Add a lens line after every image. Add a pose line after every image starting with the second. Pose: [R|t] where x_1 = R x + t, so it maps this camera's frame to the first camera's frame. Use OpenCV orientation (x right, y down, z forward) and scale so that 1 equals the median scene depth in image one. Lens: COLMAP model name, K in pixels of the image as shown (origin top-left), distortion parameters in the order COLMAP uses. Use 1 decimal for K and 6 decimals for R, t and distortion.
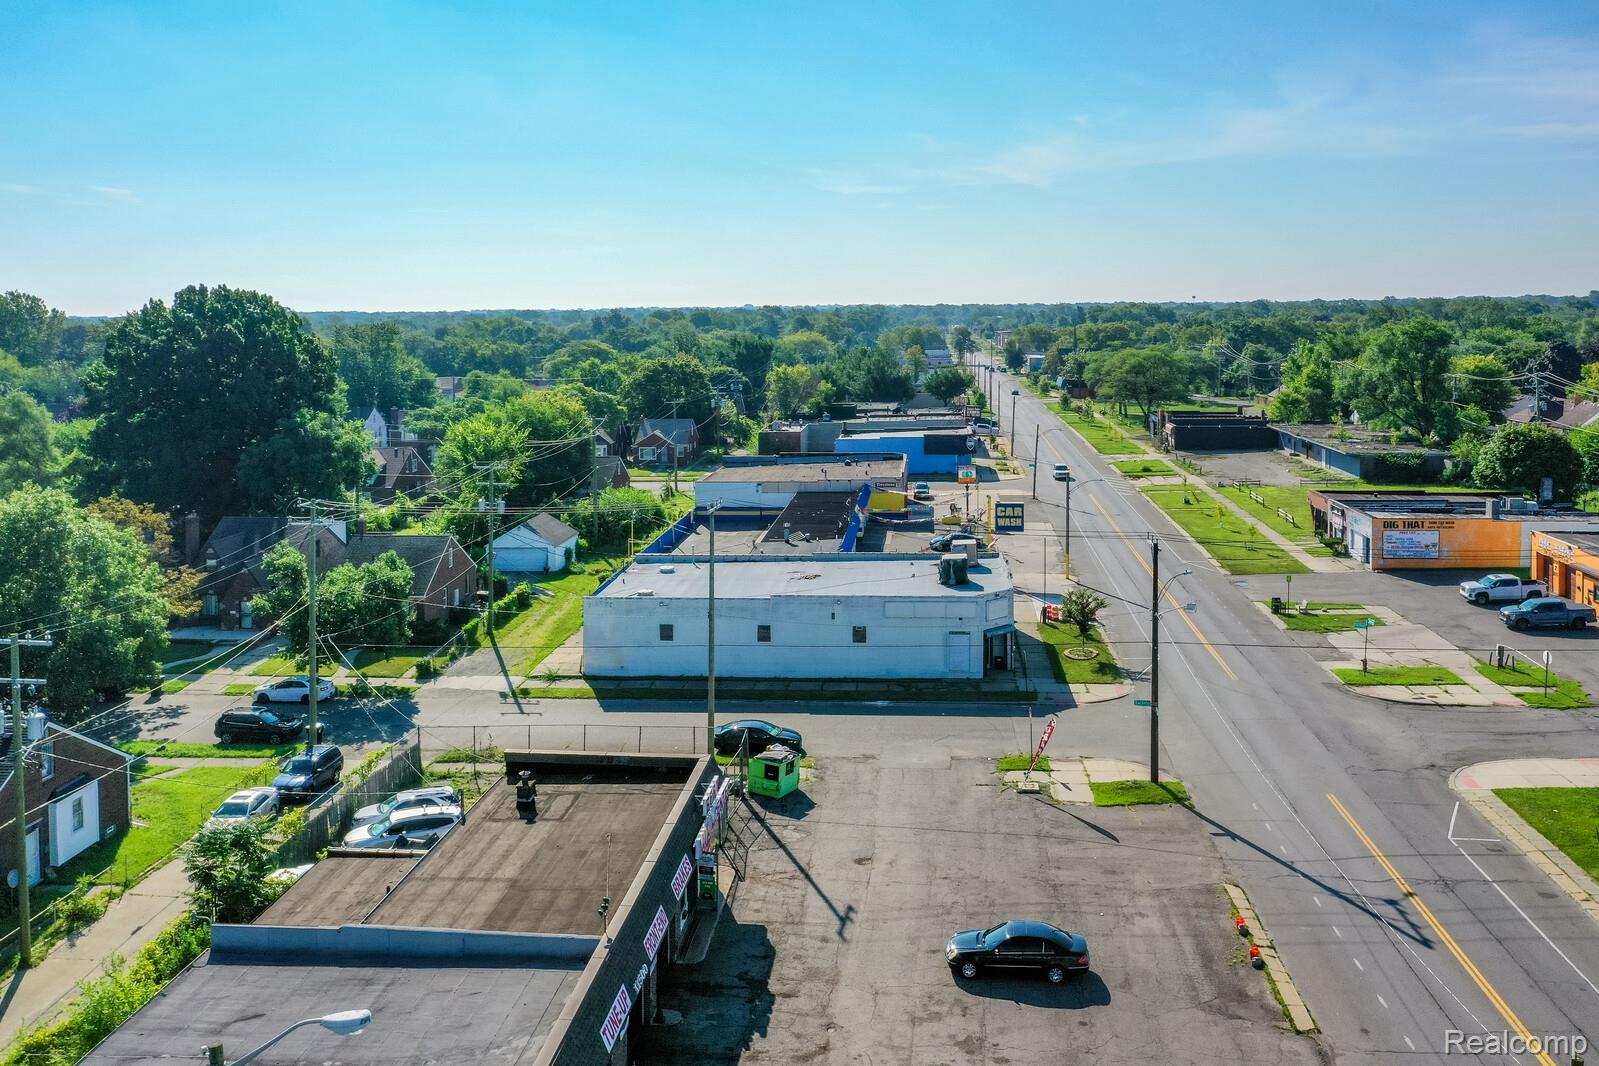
lens RADIAL K [[1309.0, 0, 799.5], [0, 1309.0, 533.0], [0, 0, 1]] dist [-0.007220, -0.007339]
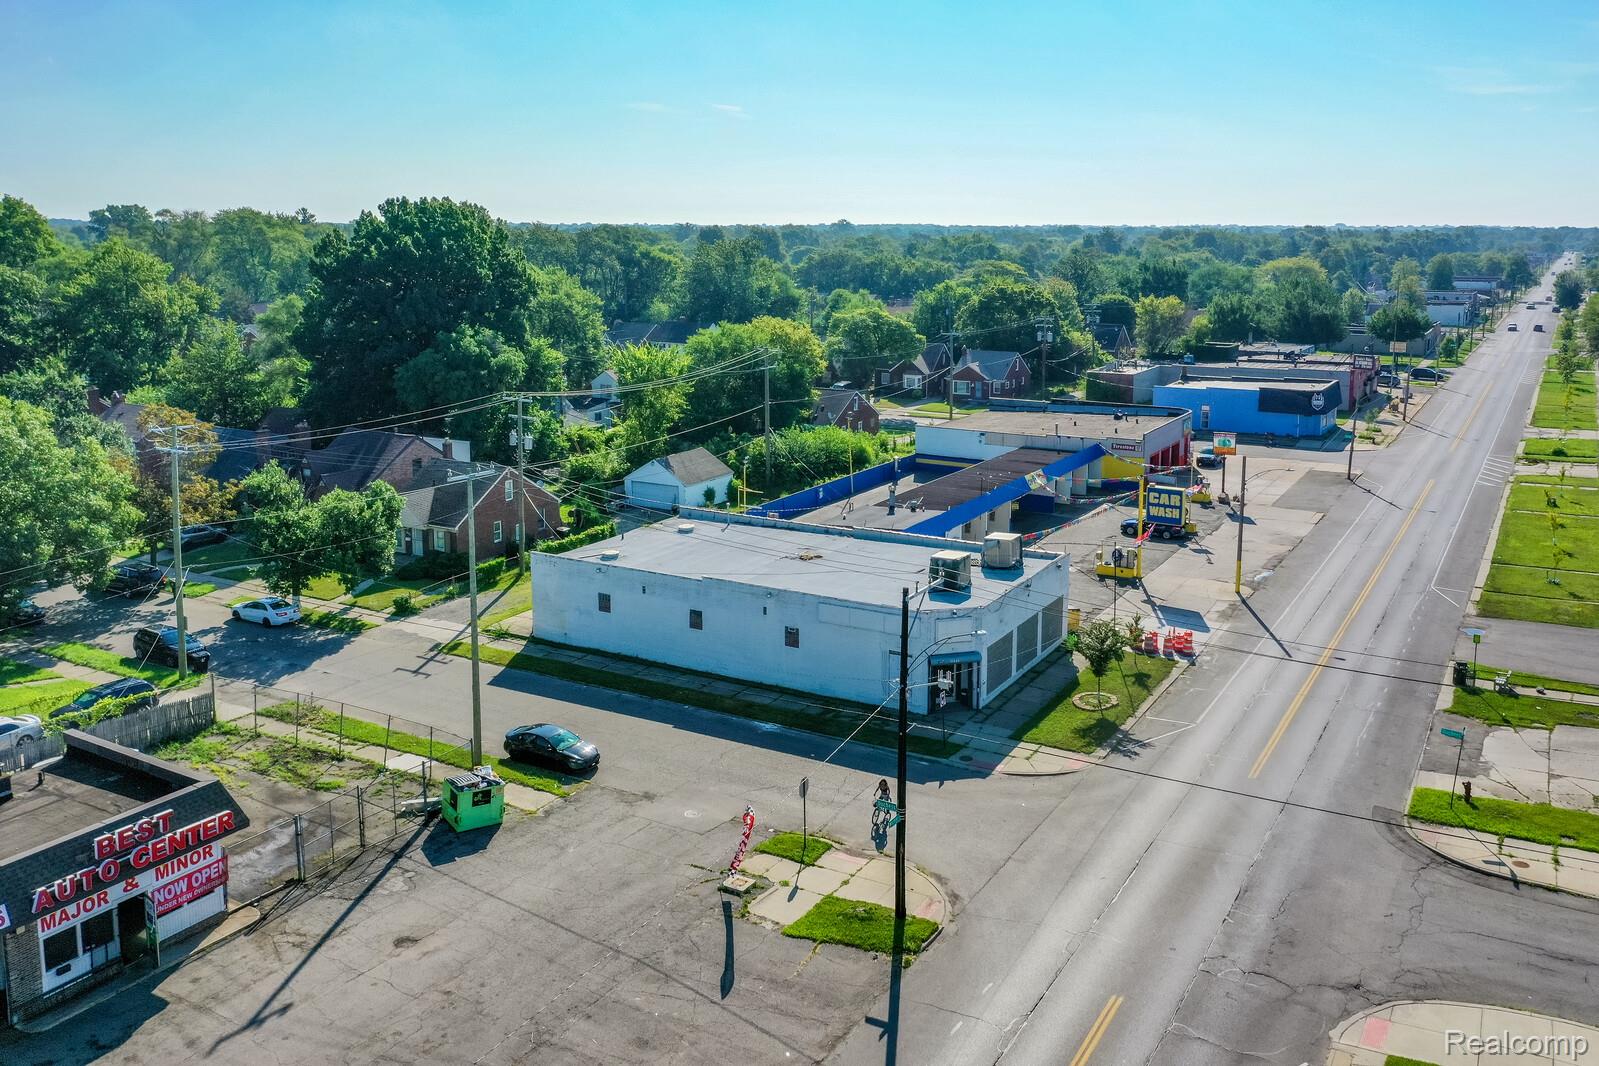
lens RADIAL K [[1309.0, 0, 799.5], [0, 1309.0, 533.0], [0, 0, 1]] dist [-0.007220, -0.007339]
pose [[0.910223, 0.111552, -0.398810, 0.277362], [-0.086483, 0.993006, 0.080371, -0.040303], [0.404986, -0.038665, 0.913505, 0.190094]]
